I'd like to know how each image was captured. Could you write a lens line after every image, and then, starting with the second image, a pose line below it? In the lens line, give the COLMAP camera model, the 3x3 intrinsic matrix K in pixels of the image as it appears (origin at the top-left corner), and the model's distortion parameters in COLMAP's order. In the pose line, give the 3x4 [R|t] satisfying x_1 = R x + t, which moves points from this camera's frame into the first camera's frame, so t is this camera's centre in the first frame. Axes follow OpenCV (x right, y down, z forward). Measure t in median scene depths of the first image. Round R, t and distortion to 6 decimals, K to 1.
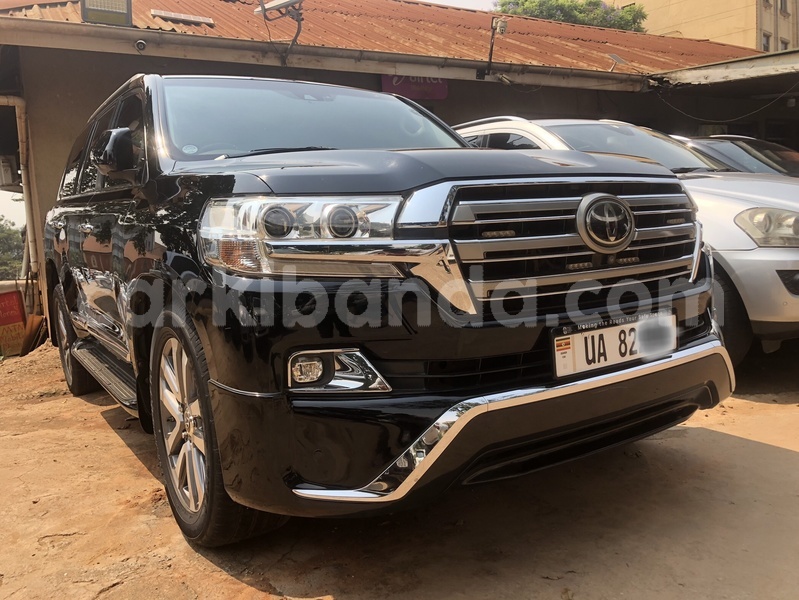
lens RADIAL K [[649.0, 0, 399.5], [0, 649.0, 300.0], [0, 0, 1]] dist [0.059218, -0.075040]
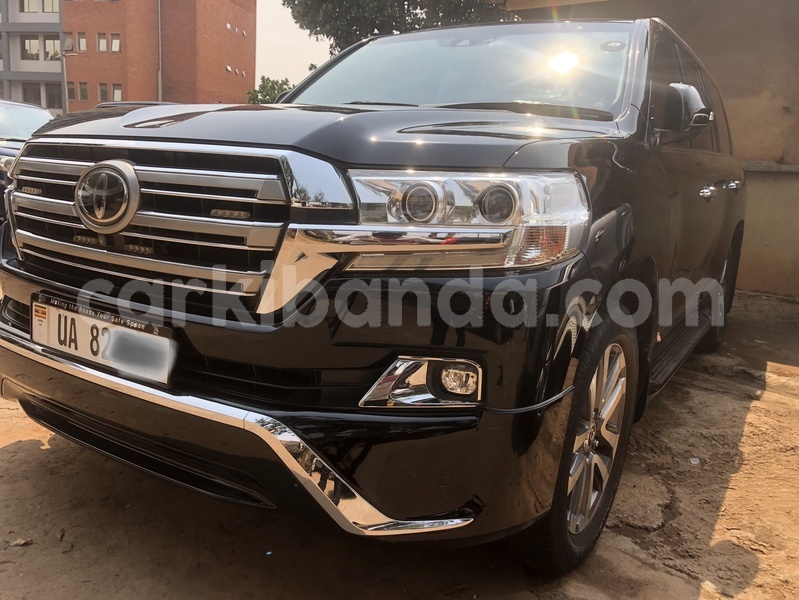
lens RADIAL K [[649.0, 0, 399.5], [0, 649.0, 300.0], [0, 0, 1]] dist [0.059218, -0.075040]
pose [[0.408612, 0.252394, -0.877117, 1.259390], [-0.184956, 0.963964, 0.191221, -0.223668], [0.893771, 0.084093, 0.440569, 0.993852]]
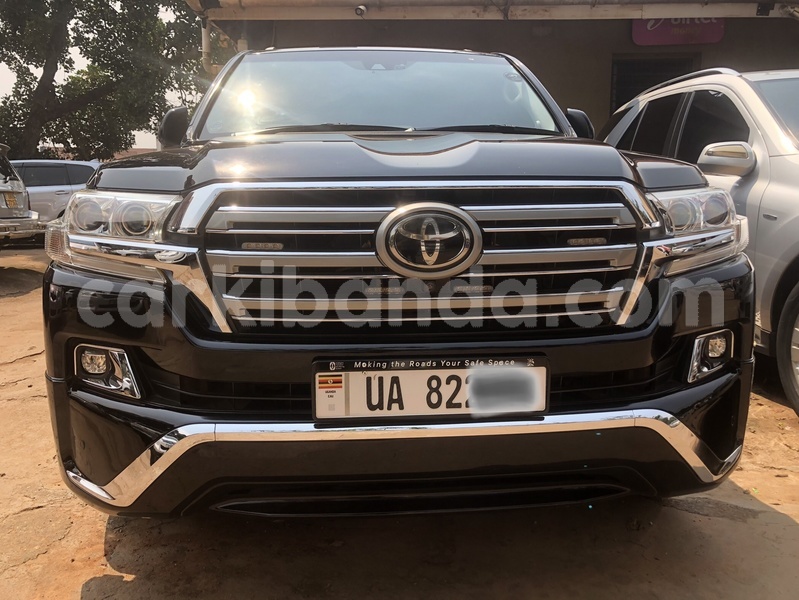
lens RADIAL K [[657.3, 0, 399.1], [0, 657.3, 284.5], [0, 0, 1]] dist [0.012798, 0.002723]
pose [[0.878292, 0.120299, -0.462743, 0.675659], [-0.095785, 0.992480, 0.076213, -0.124774], [0.468432, -0.022613, 0.883210, 0.273900]]
